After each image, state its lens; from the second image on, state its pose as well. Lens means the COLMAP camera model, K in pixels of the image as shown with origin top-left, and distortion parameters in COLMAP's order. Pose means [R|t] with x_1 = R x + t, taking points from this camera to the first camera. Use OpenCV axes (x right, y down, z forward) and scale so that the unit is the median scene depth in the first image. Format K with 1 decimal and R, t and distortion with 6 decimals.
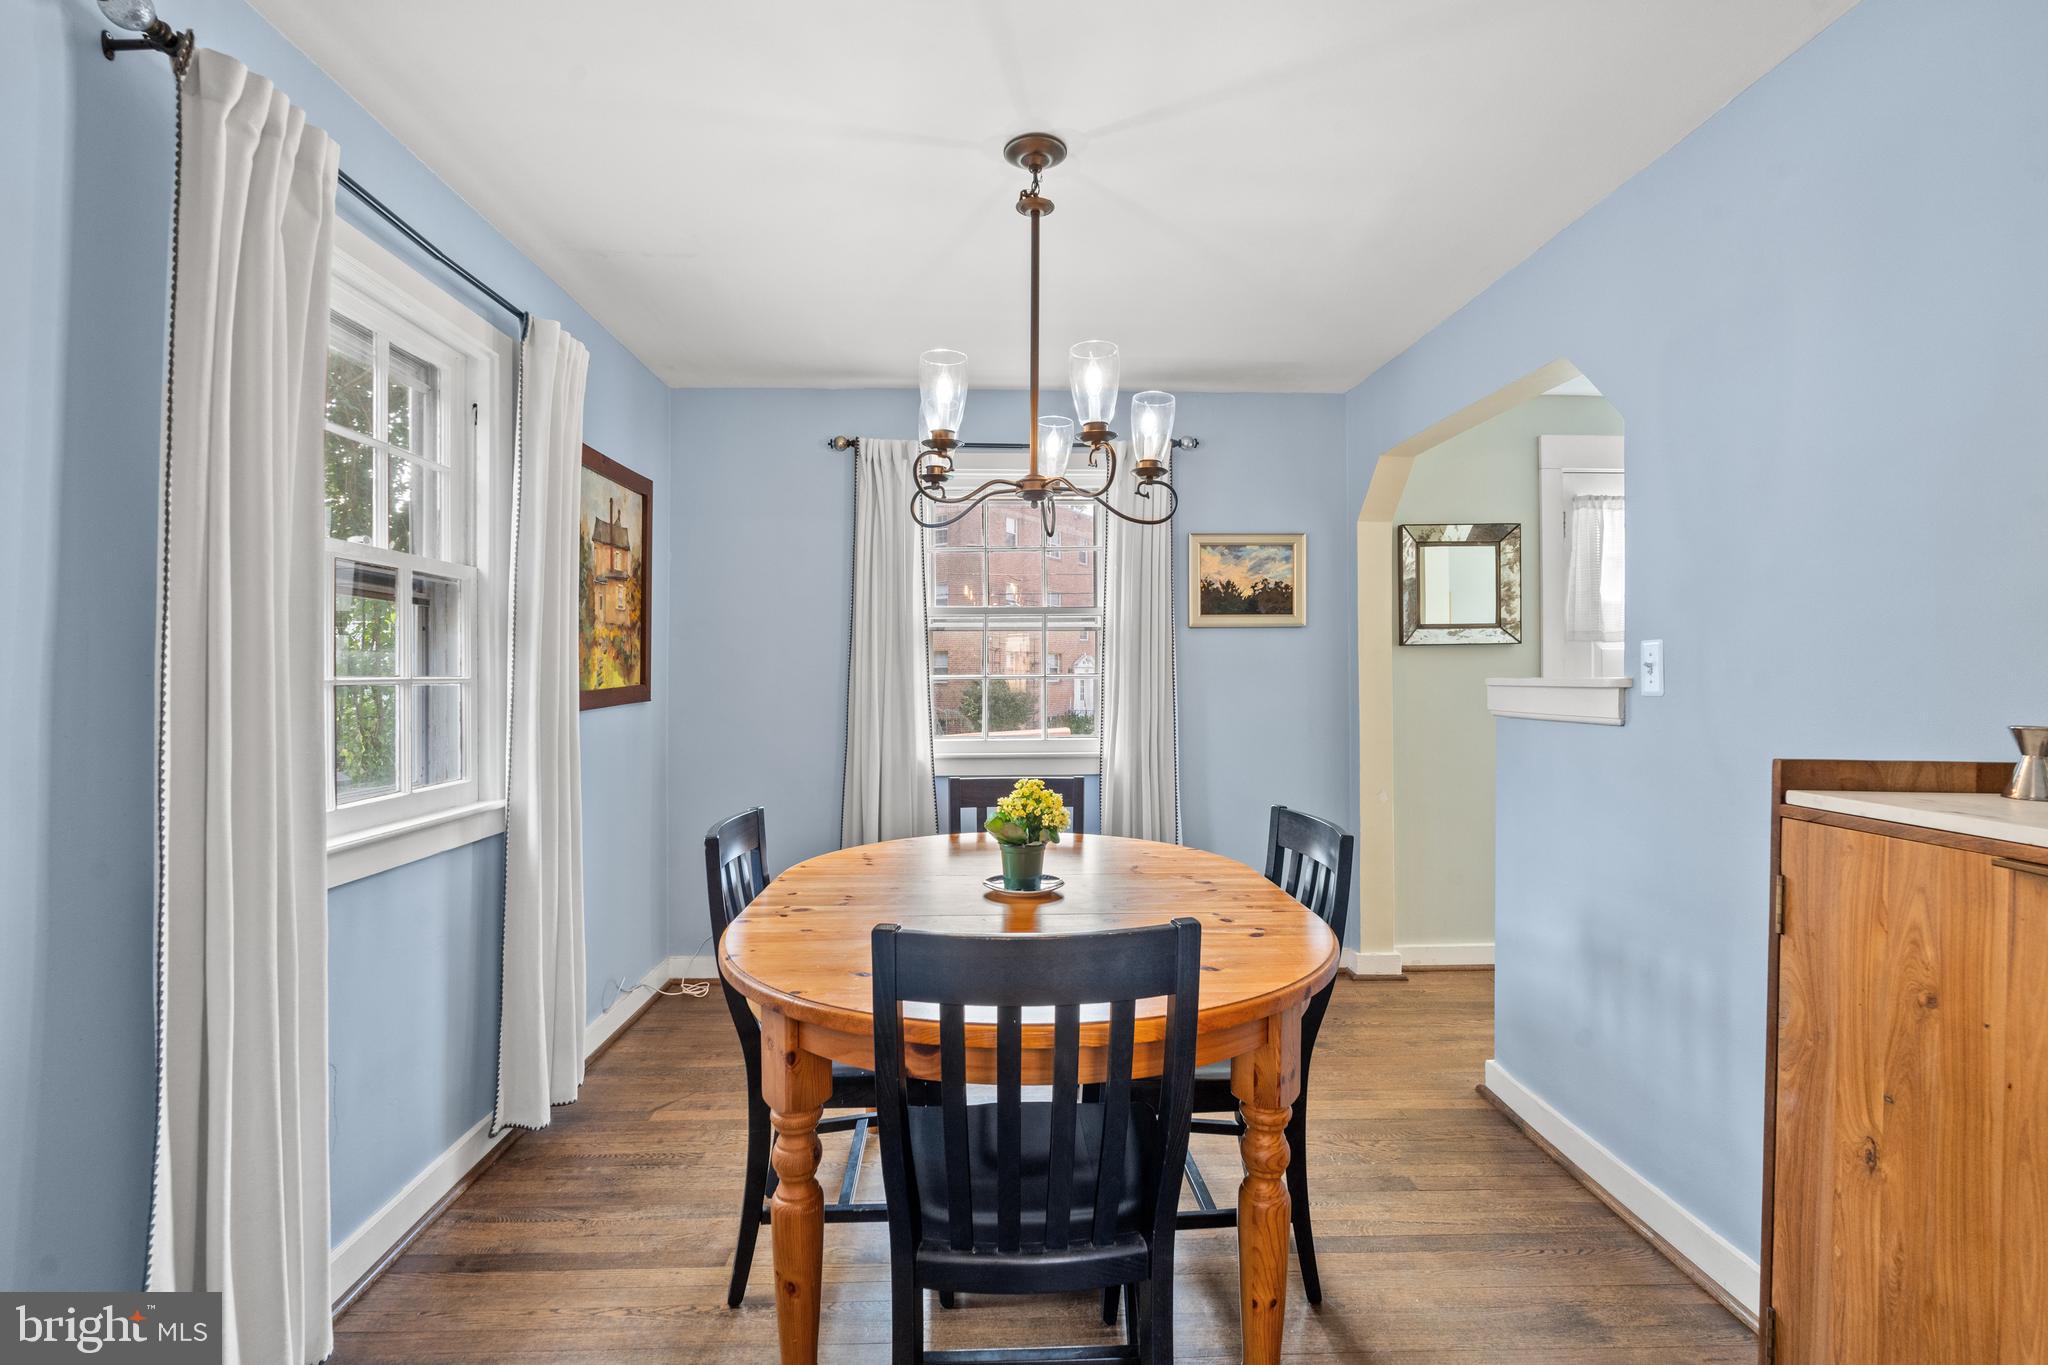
lens RADIAL K [[874.7, 0, 1017.4], [0, 874.7, 686.8], [0, 0, 1]] dist [-0.005516, -0.000306]
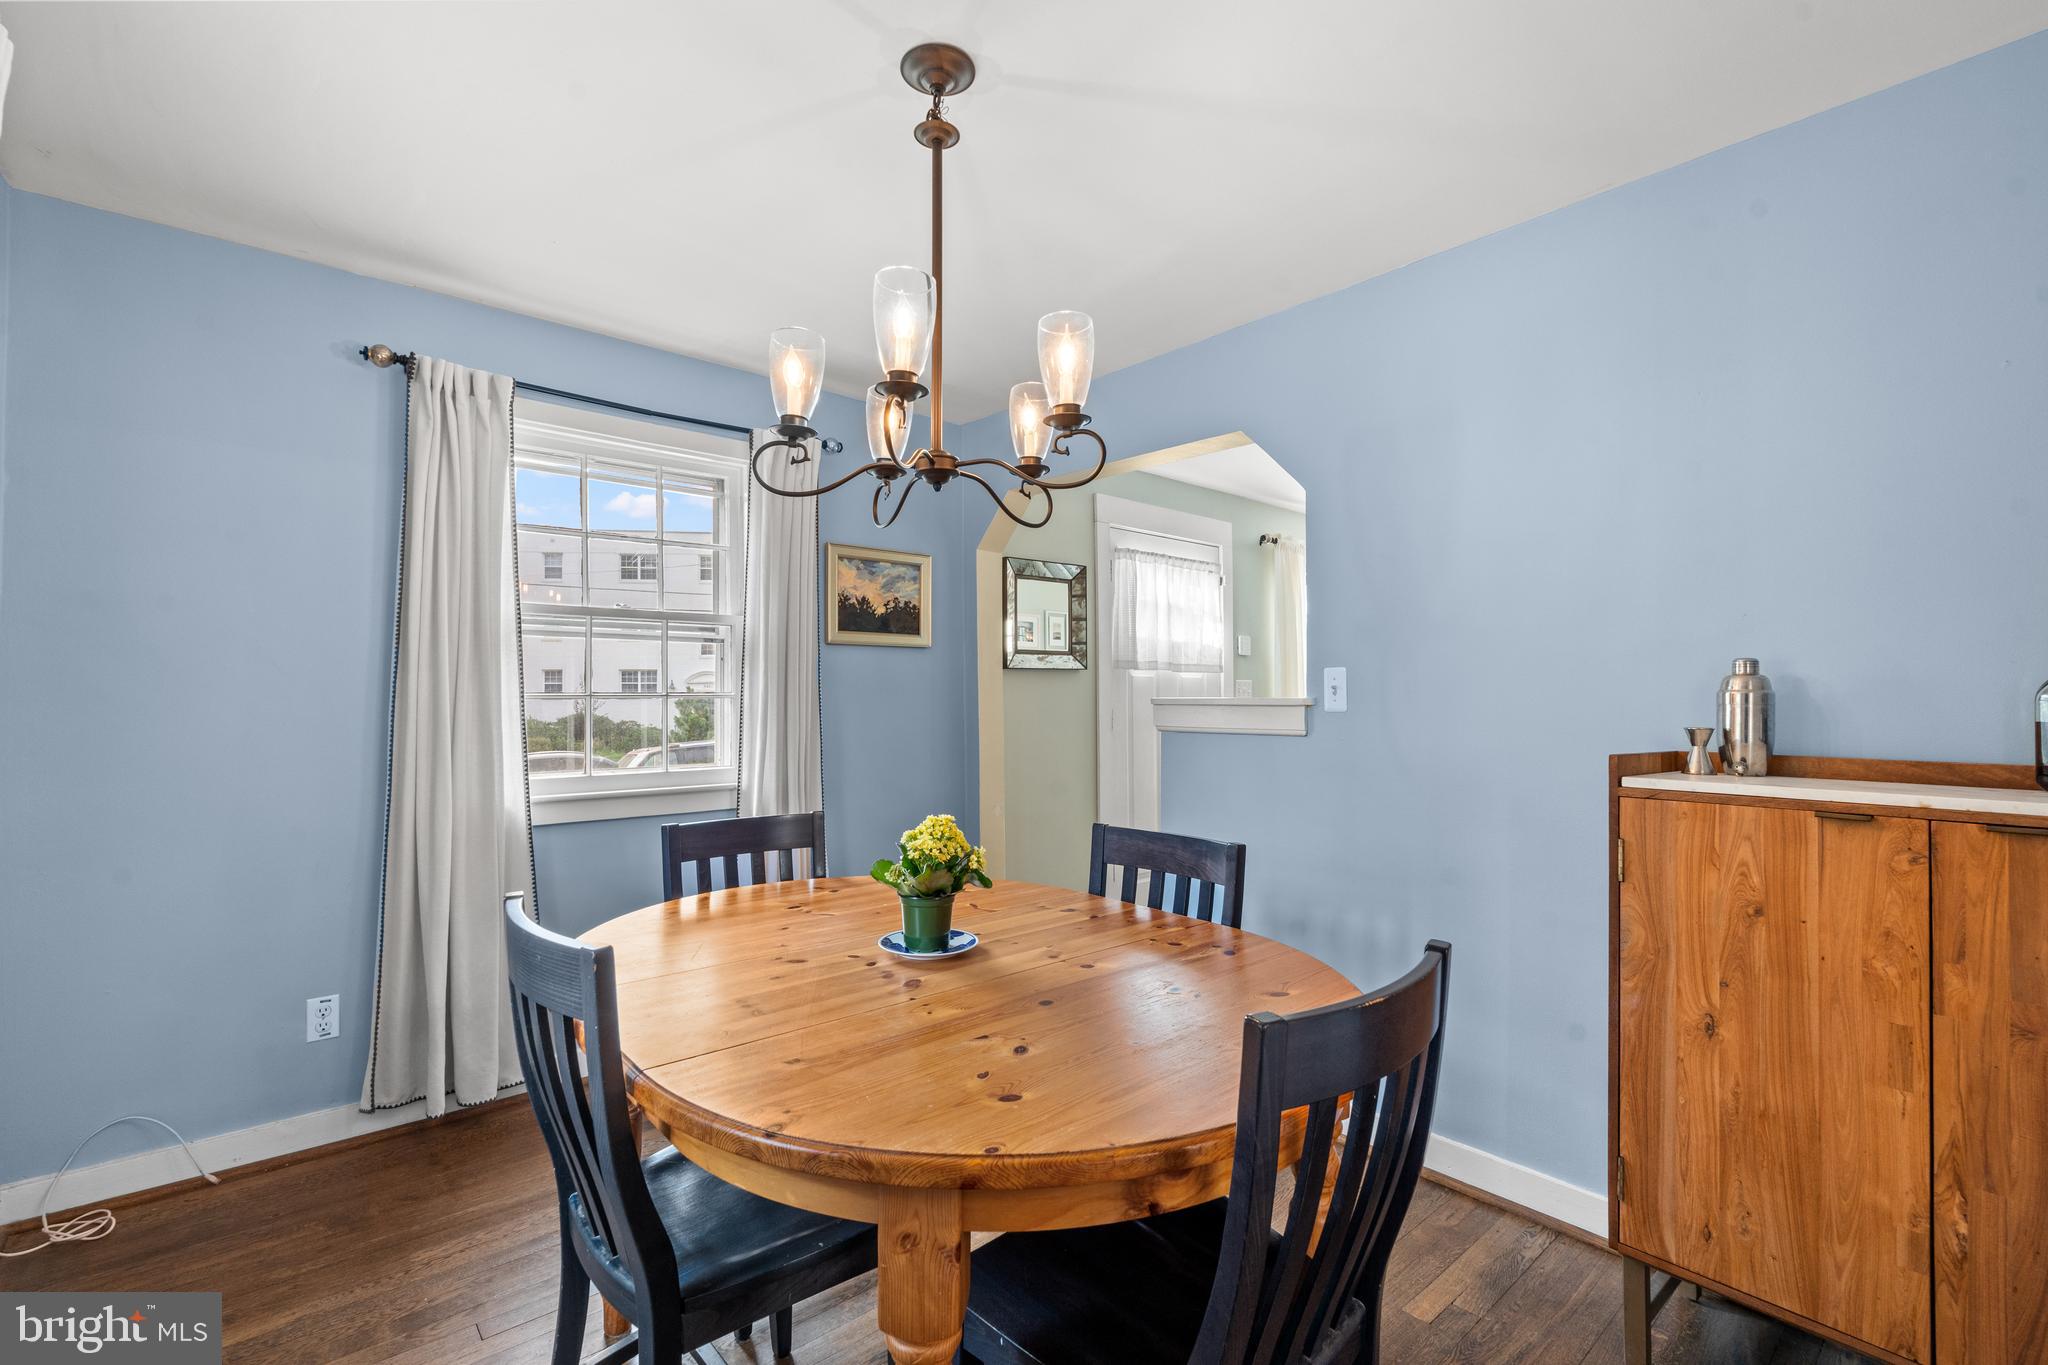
lens RADIAL K [[874.7, 0, 997.4], [0, 874.7, 700.0], [0, 0, 1]] dist [-0.005516, -0.000306]
pose [[0.791363, 0.001996, 0.611343, -0.763823], [0.004806, 0.999943, -0.009487, 0.004912], [-0.611327, 0.010446, 0.791309, 0.520470]]
